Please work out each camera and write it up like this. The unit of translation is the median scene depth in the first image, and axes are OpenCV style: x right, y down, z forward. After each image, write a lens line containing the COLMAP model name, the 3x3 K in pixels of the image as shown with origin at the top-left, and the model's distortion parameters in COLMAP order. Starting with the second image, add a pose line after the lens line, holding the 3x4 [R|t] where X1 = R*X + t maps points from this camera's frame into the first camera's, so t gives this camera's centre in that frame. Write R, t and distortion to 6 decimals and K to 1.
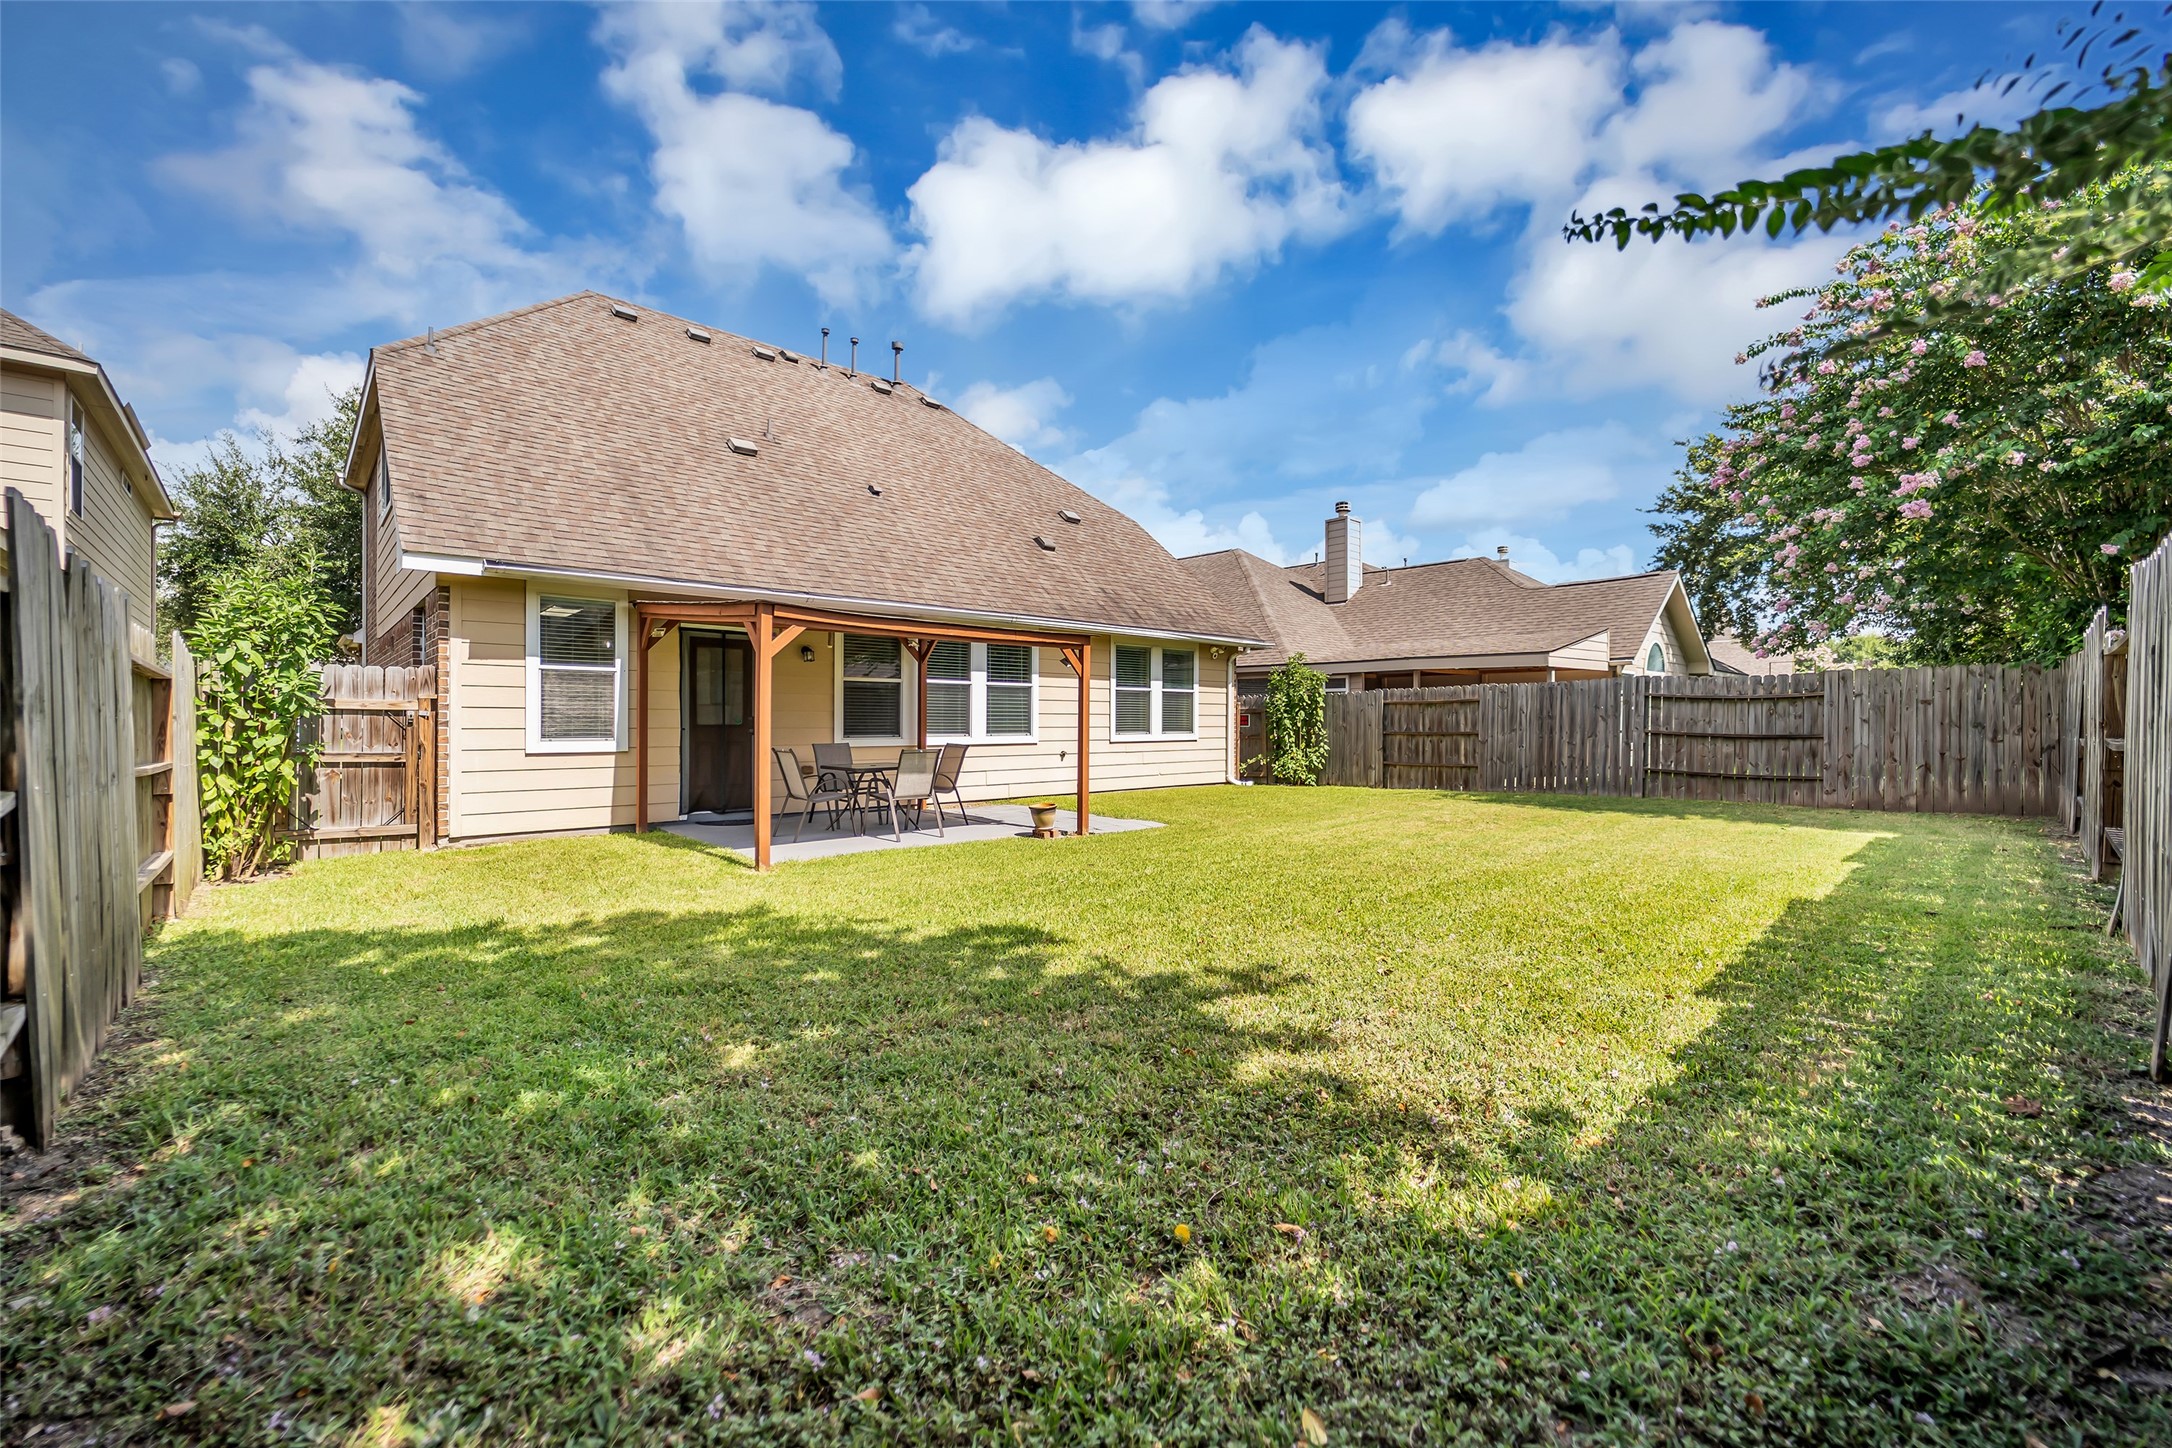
lens RADIAL K [[877.2, 0, 1075.8], [0, 877.2, 721.4], [0, 0, 1]] dist [-0.000962, -0.000662]
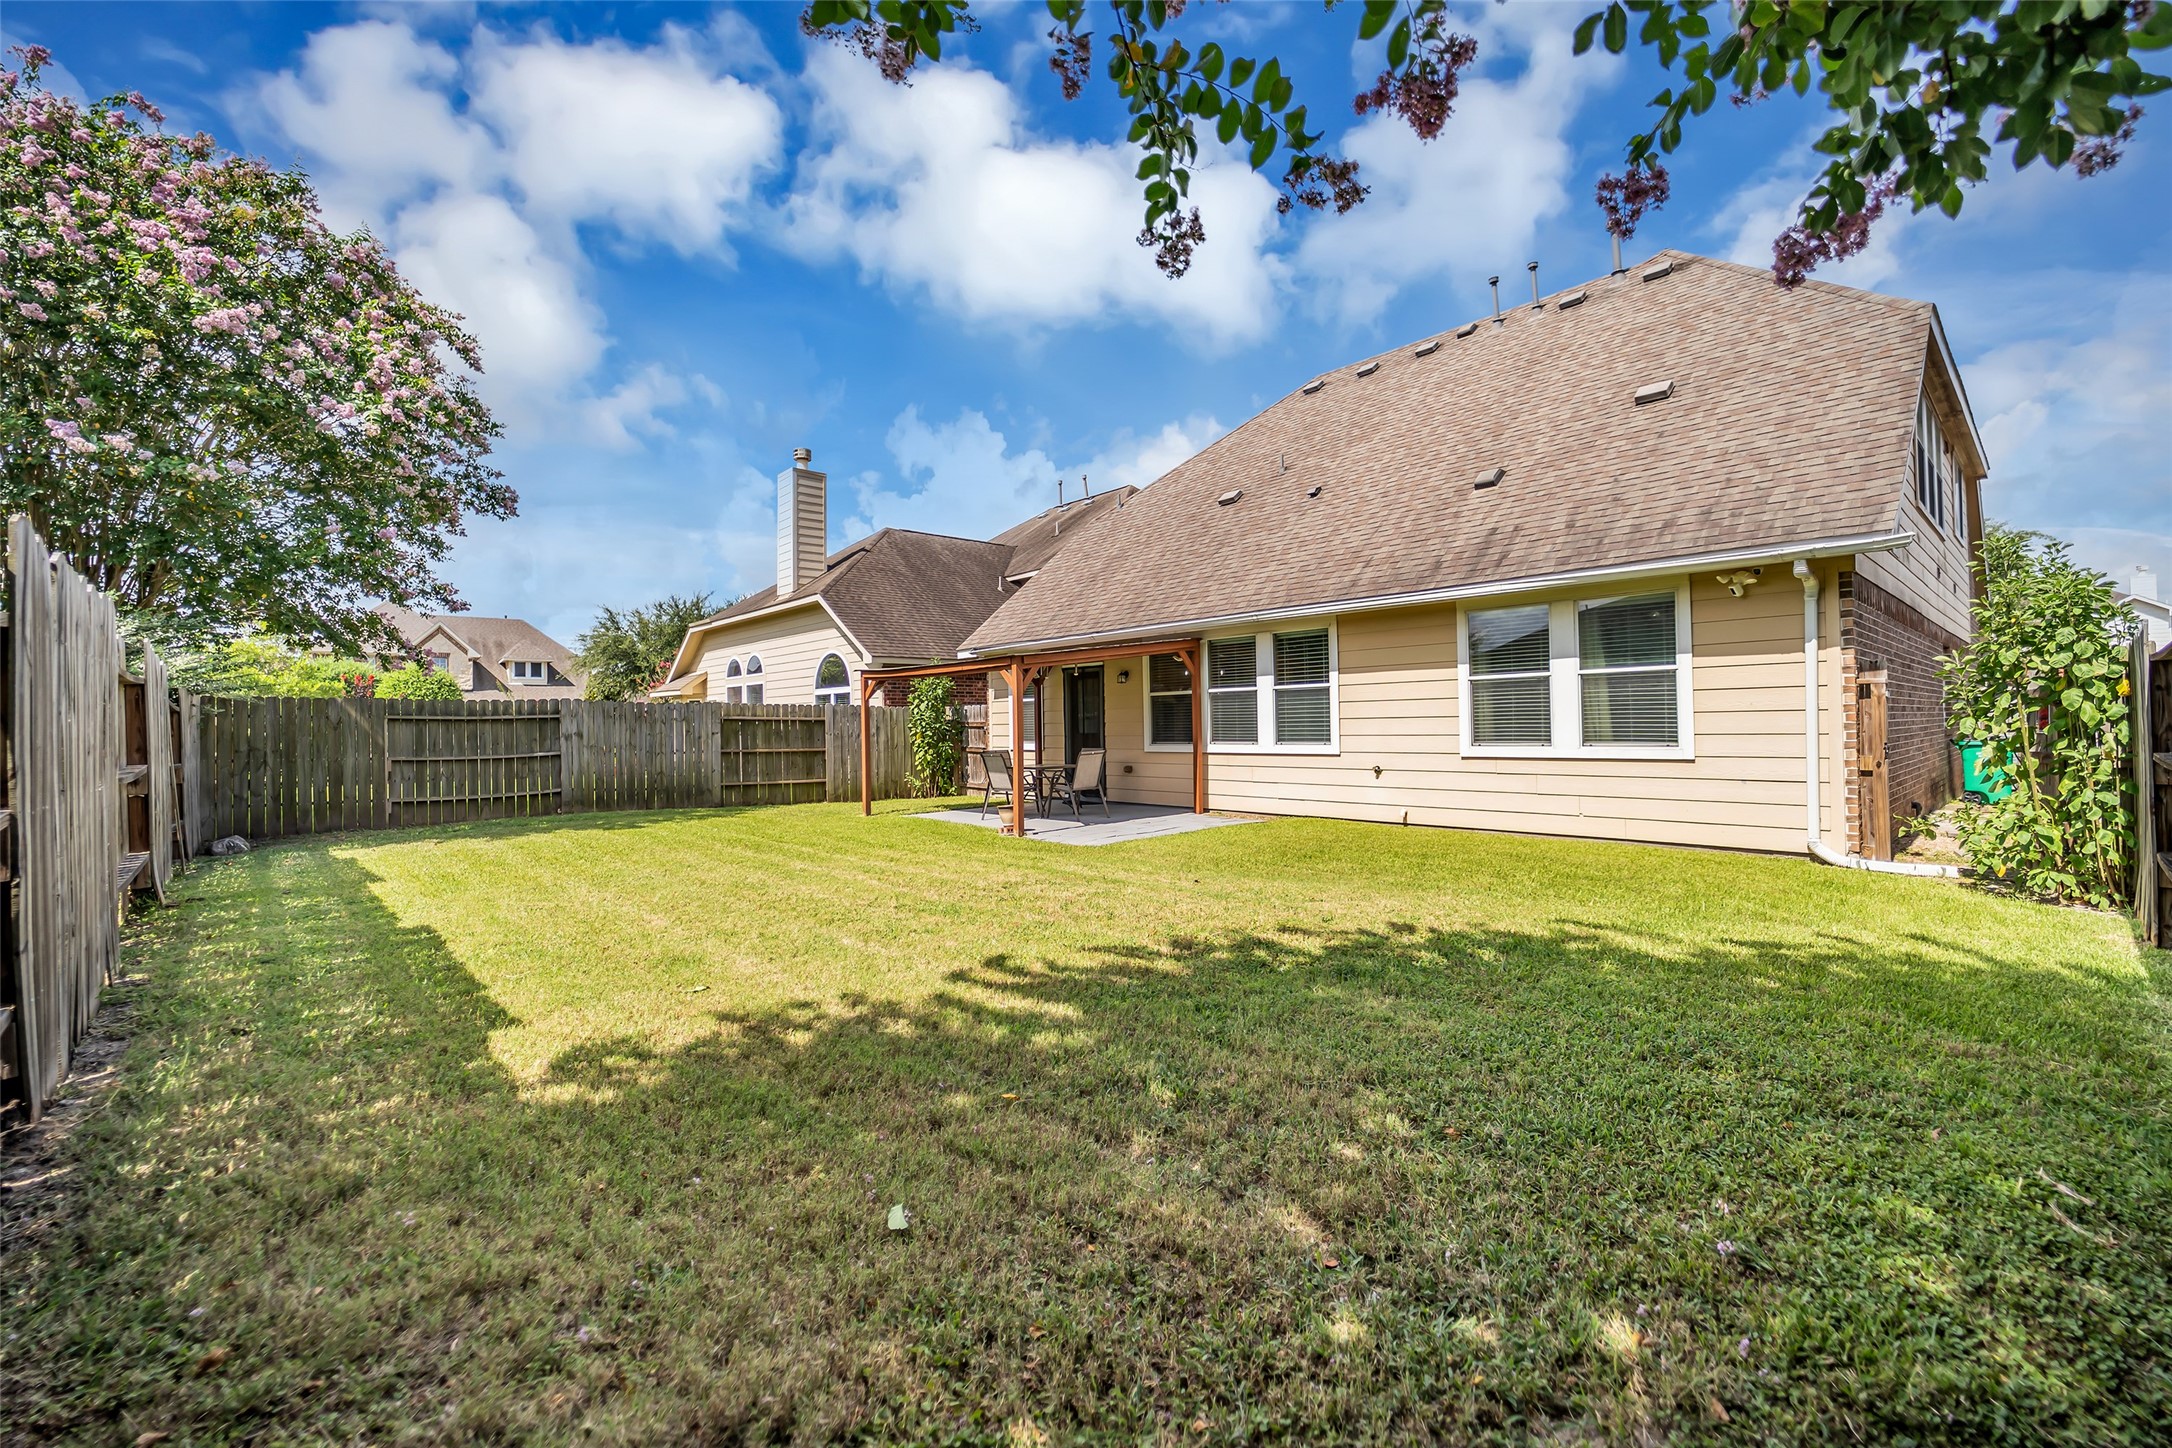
lens RADIAL K [[877.2, 0, 1075.8], [0, 877.2, 721.4], [0, 0, 1]] dist [-0.000962, -0.000662]
pose [[-0.005455, -0.005996, -0.999967, 0.768572], [0.015806, 0.999857, -0.006082, -0.005383], [0.999860, -0.015839, -0.005359, 0.750131]]
